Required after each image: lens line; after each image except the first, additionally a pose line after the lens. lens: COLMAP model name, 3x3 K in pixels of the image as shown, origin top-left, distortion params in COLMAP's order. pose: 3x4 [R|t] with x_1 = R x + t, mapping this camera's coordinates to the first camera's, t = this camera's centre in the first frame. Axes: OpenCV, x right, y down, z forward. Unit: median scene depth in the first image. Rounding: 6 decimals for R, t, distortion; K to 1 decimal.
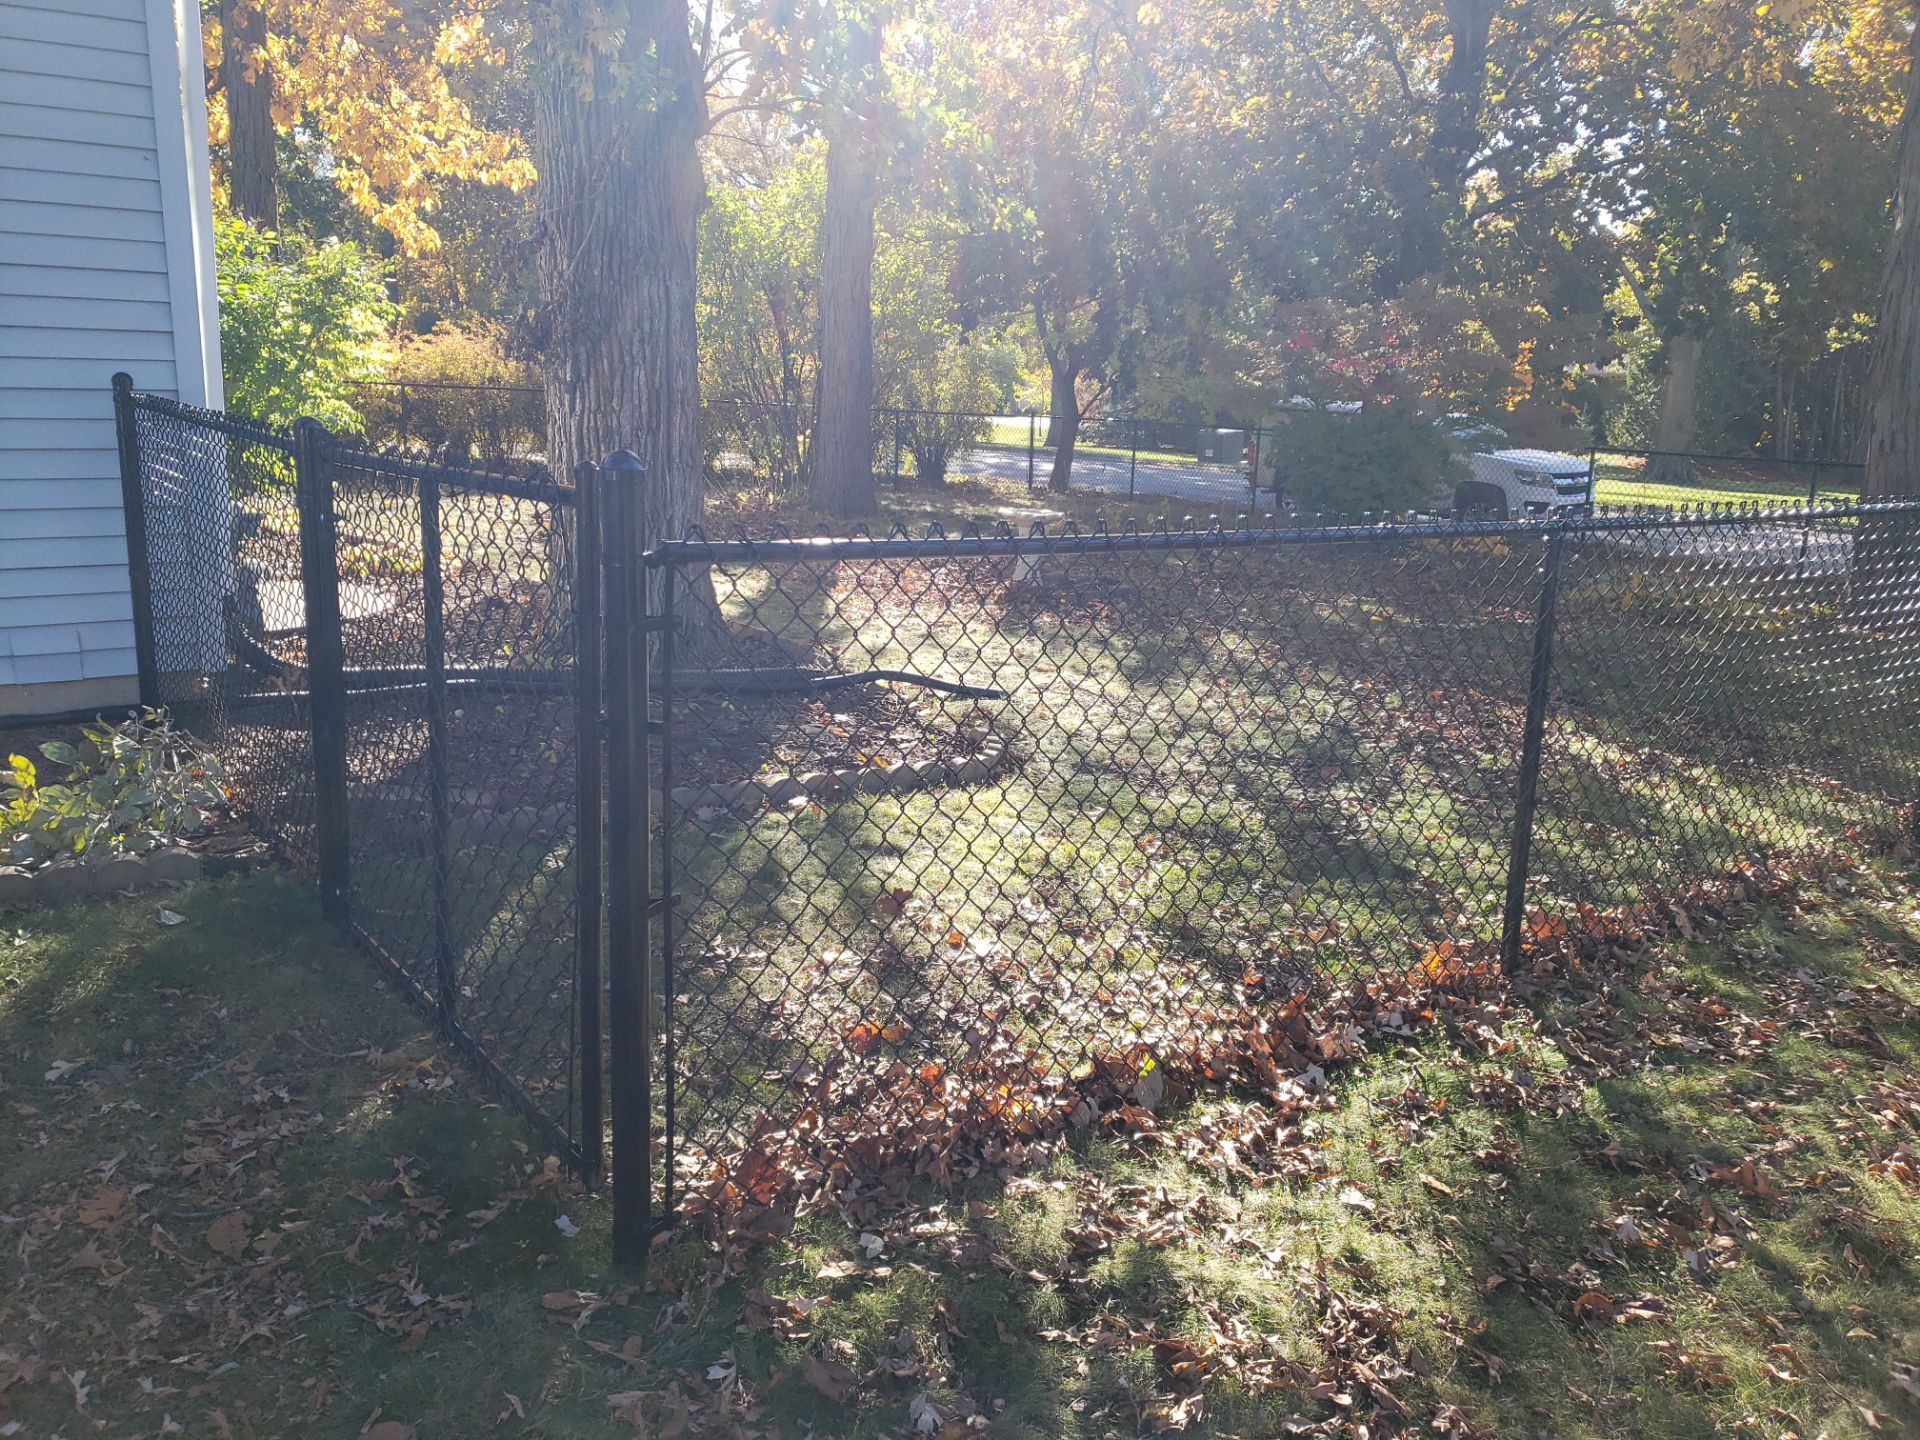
lens RADIAL K [[1494.0, 0, 929.9], [0, 1494.0, 712.0], [0, 0, 1]] dist [0.048146, -0.039213]
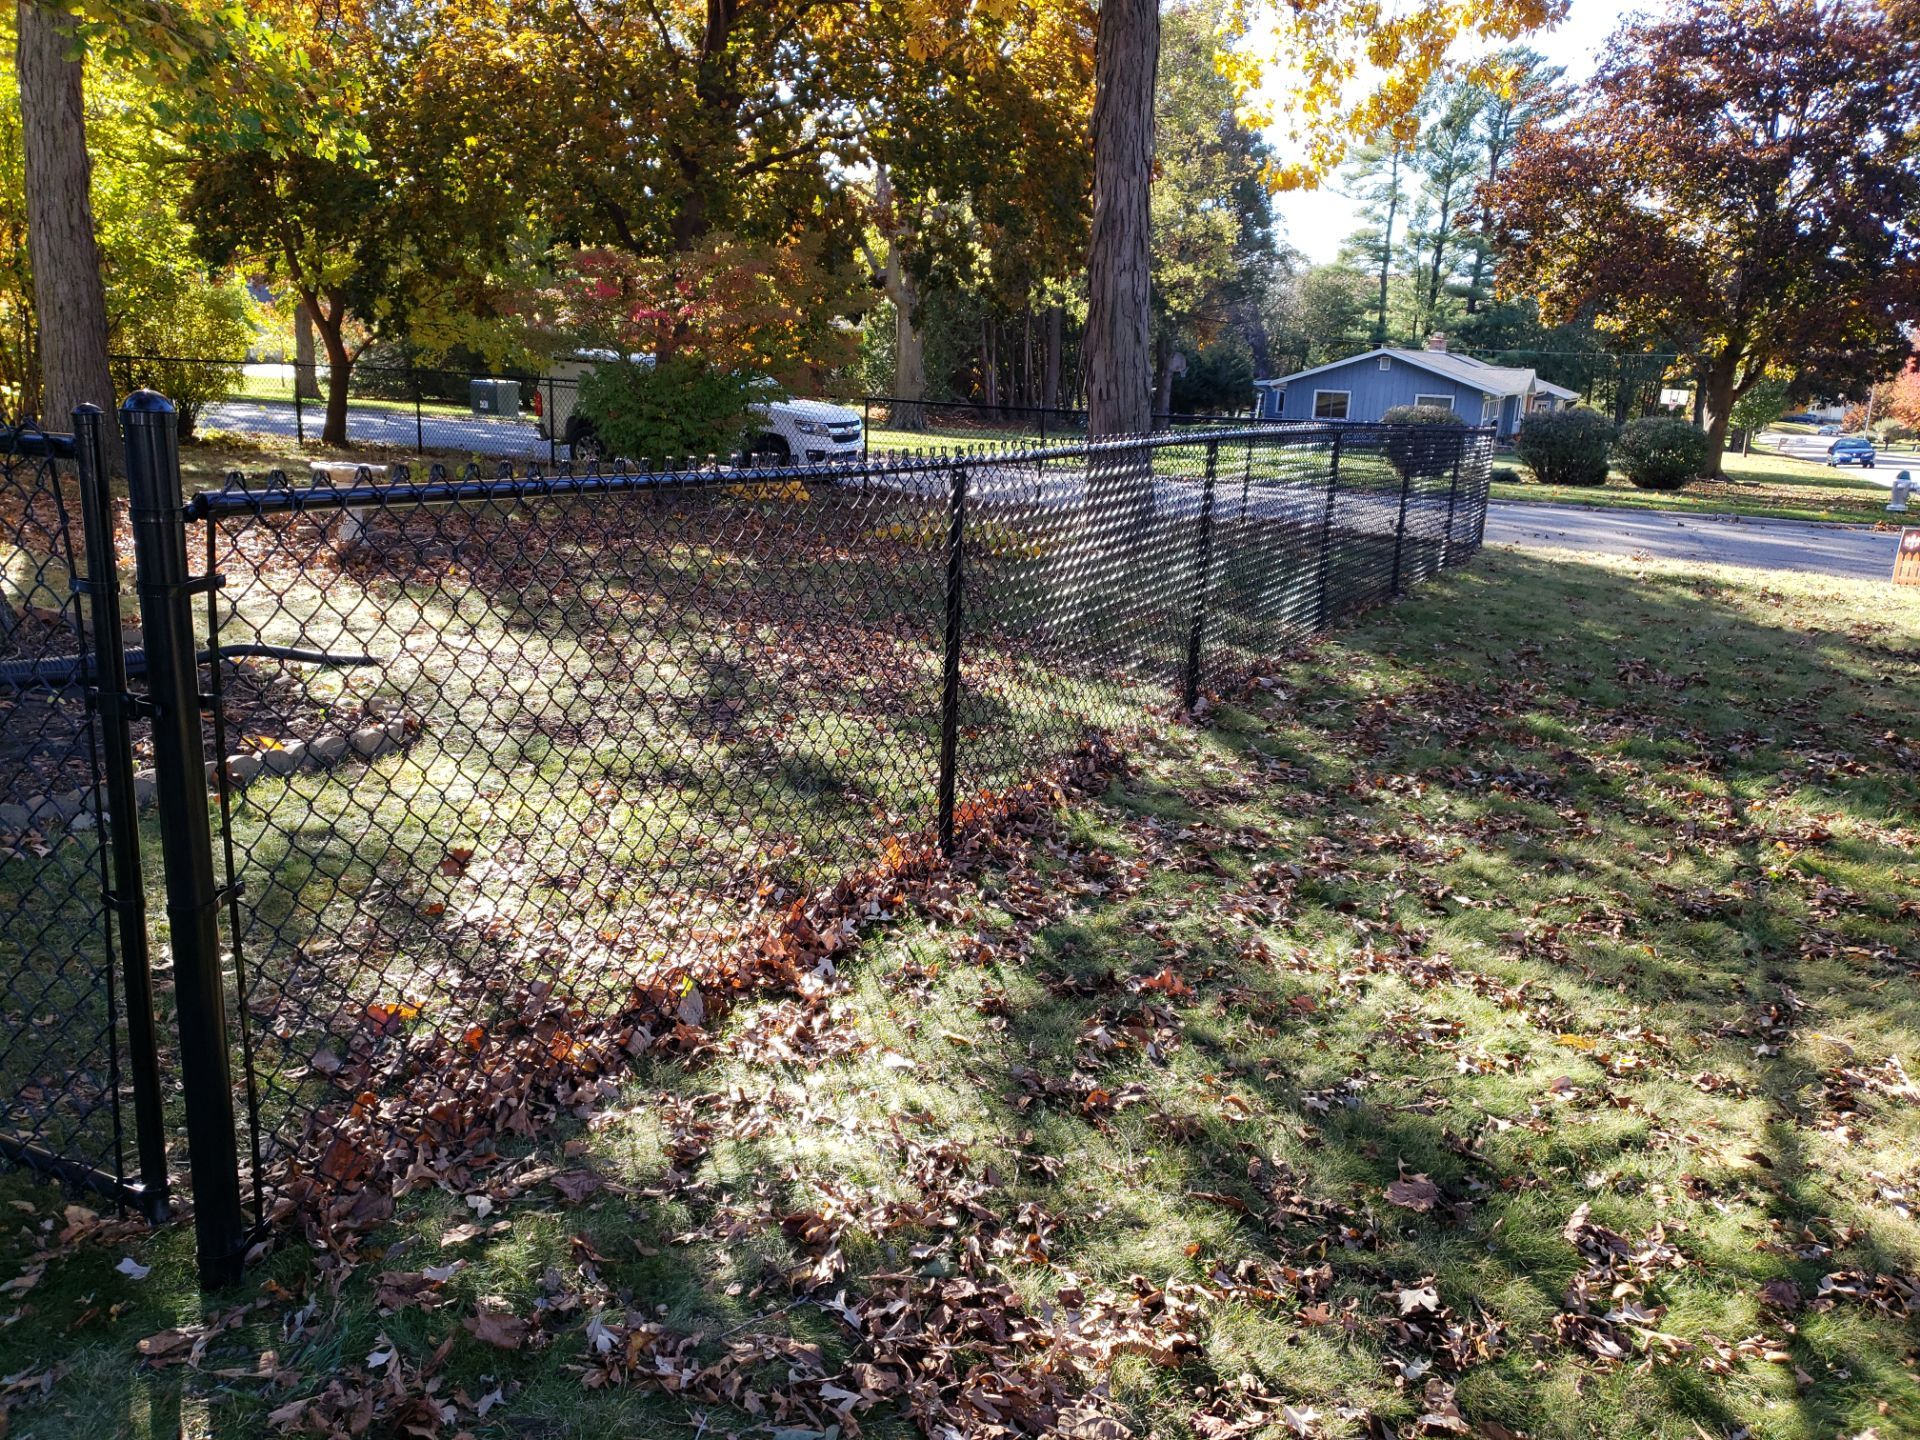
lens RADIAL K [[1494.0, 0, 929.9], [0, 1494.0, 712.0], [0, 0, 1]] dist [0.048146, -0.039213]
pose [[0.886814, -0.100225, 0.451128, -0.157911], [0.086831, 0.994950, 0.050355, 0.008796], [-0.453896, -0.005484, 0.891038, -0.005238]]
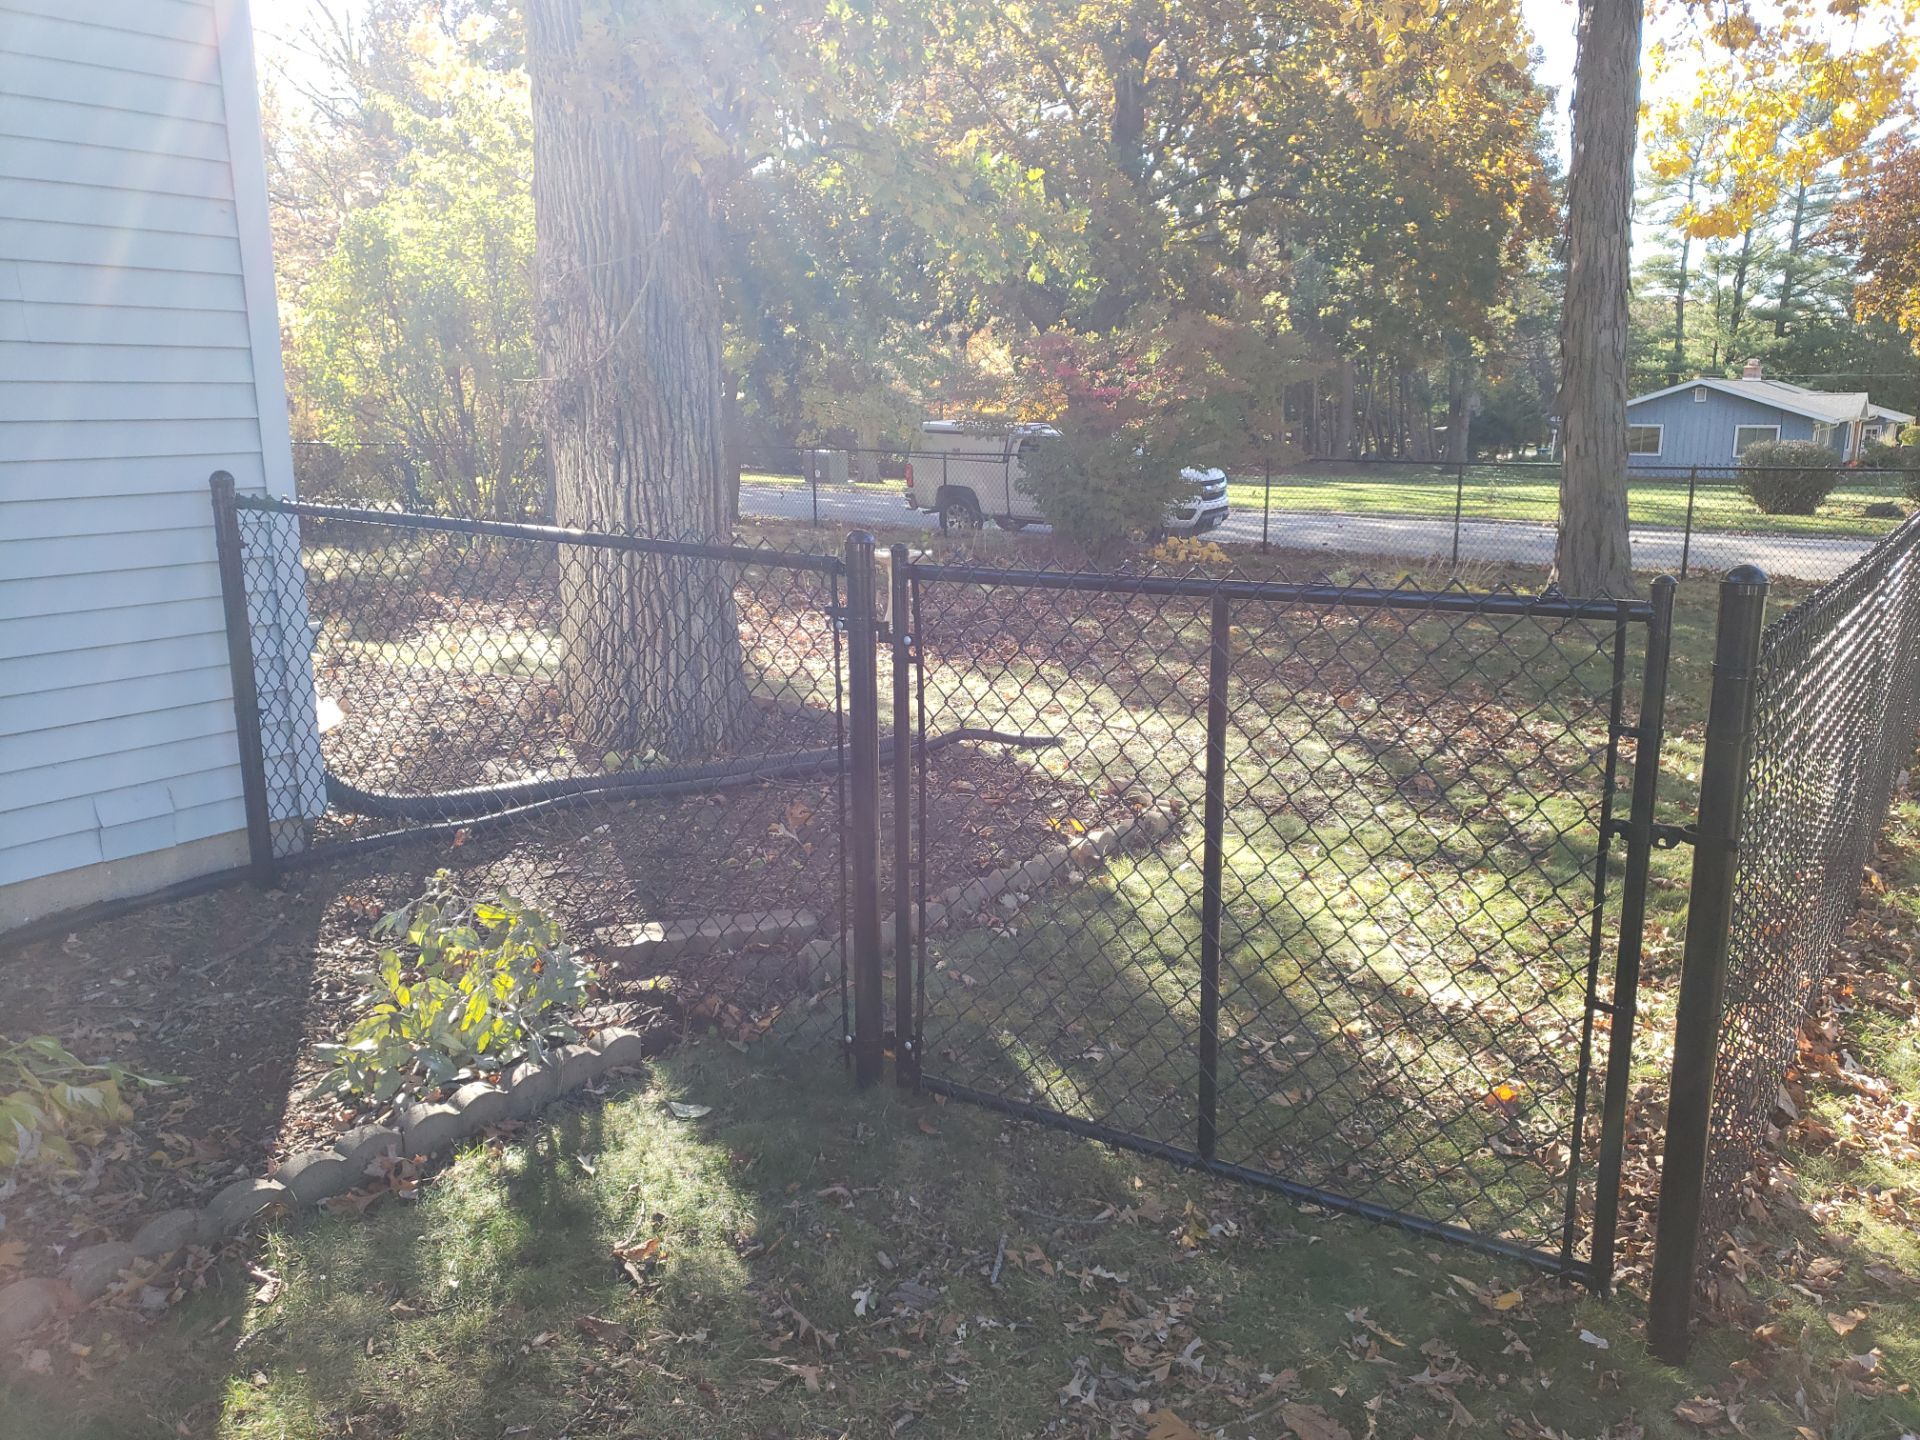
lens RADIAL K [[1483.6, 0, 960.0], [0, 1483.6, 720.0], [0, 0, 1]] dist [0.056211, 0.003763]
pose [[0.934418, -0.100358, 0.341746, -0.768930], [0.101391, 0.994735, 0.014889, -0.101921], [-0.341441, 0.020737, 0.939674, 0.160752]]
